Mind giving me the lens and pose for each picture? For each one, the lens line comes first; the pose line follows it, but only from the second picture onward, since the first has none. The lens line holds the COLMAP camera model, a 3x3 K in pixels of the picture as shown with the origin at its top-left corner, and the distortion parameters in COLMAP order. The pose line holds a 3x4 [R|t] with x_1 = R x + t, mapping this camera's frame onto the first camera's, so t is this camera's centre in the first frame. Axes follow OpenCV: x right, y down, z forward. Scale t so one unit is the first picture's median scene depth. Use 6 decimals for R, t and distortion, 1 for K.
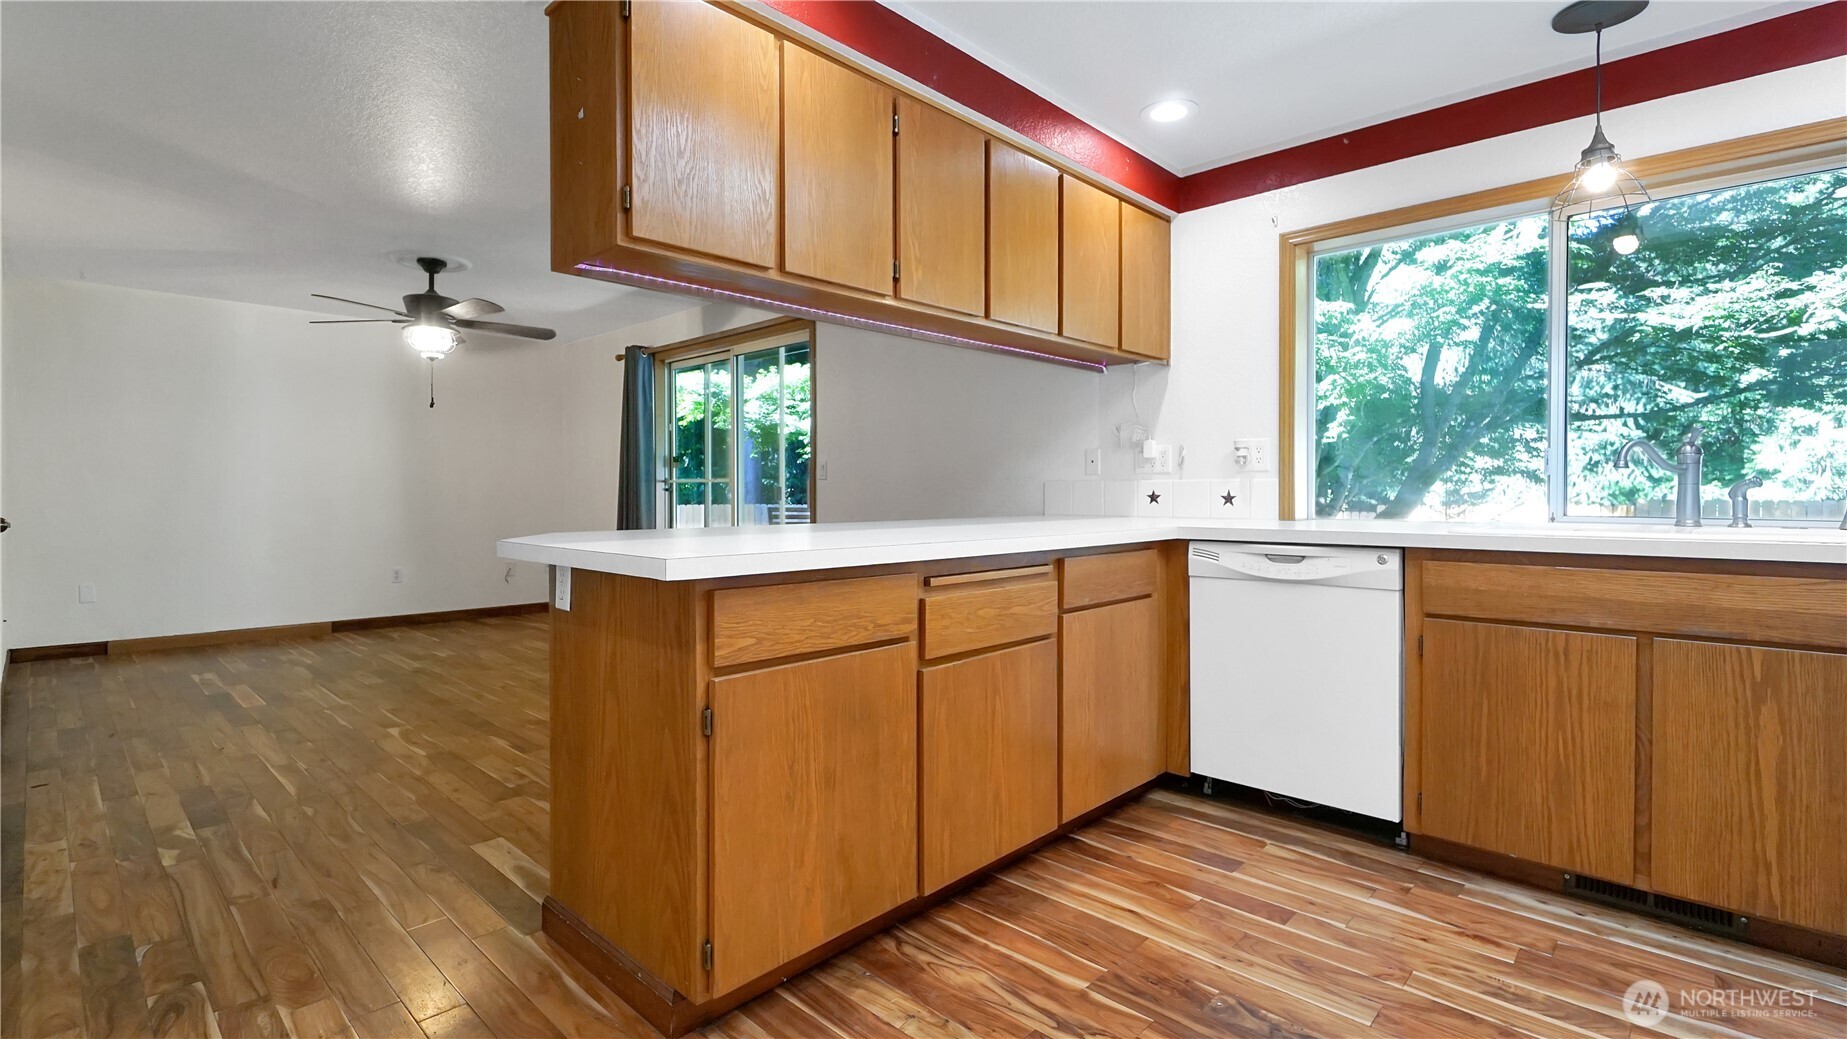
lens RADIAL K [[842.5, 0, 923.5], [0, 842.5, 519.5], [0, 0, 1]] dist [0.001028, -0.000386]
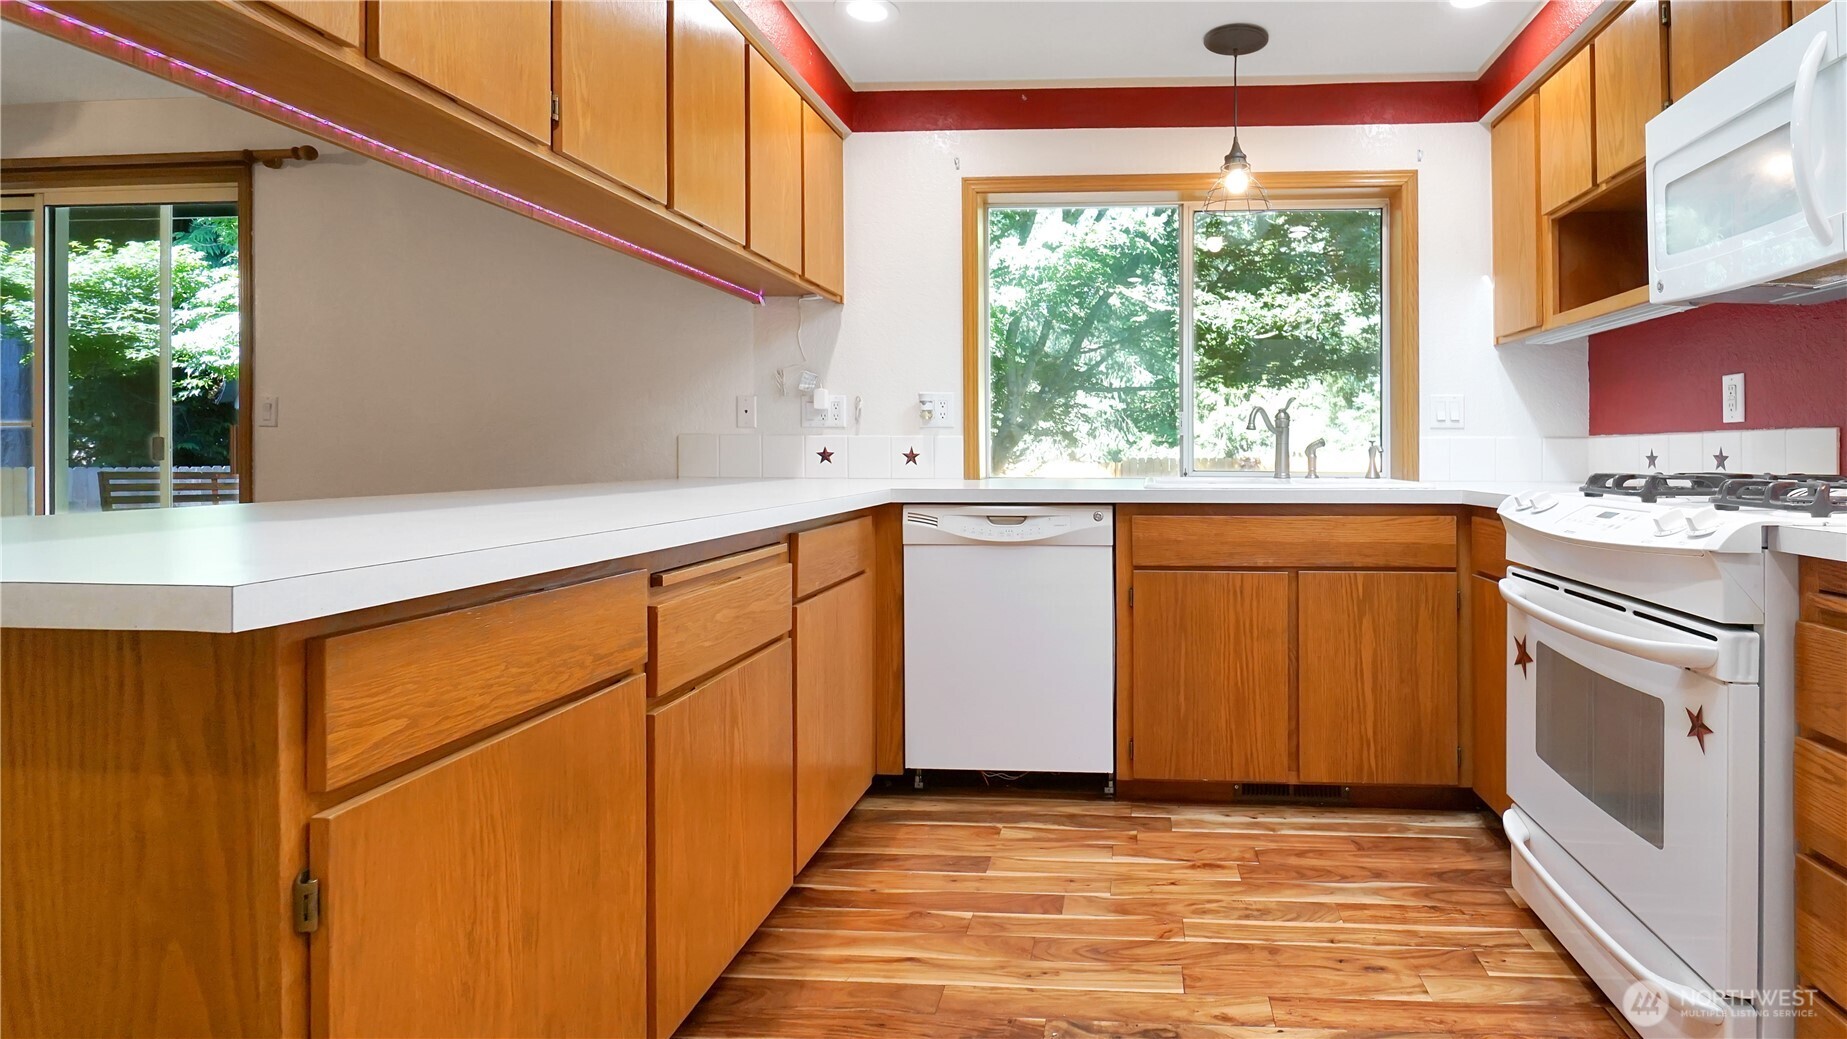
lens RADIAL K [[859.8, 0, 923.2], [0, 859.8, 468.2], [0, 0, 1]] dist [-0.000120, -0.000649]
pose [[0.762155, -0.009106, 0.647331, -0.277203], [0.018488, 0.999799, -0.007704, -0.005951], [-0.647131, 0.017839, 0.762170, 0.341506]]
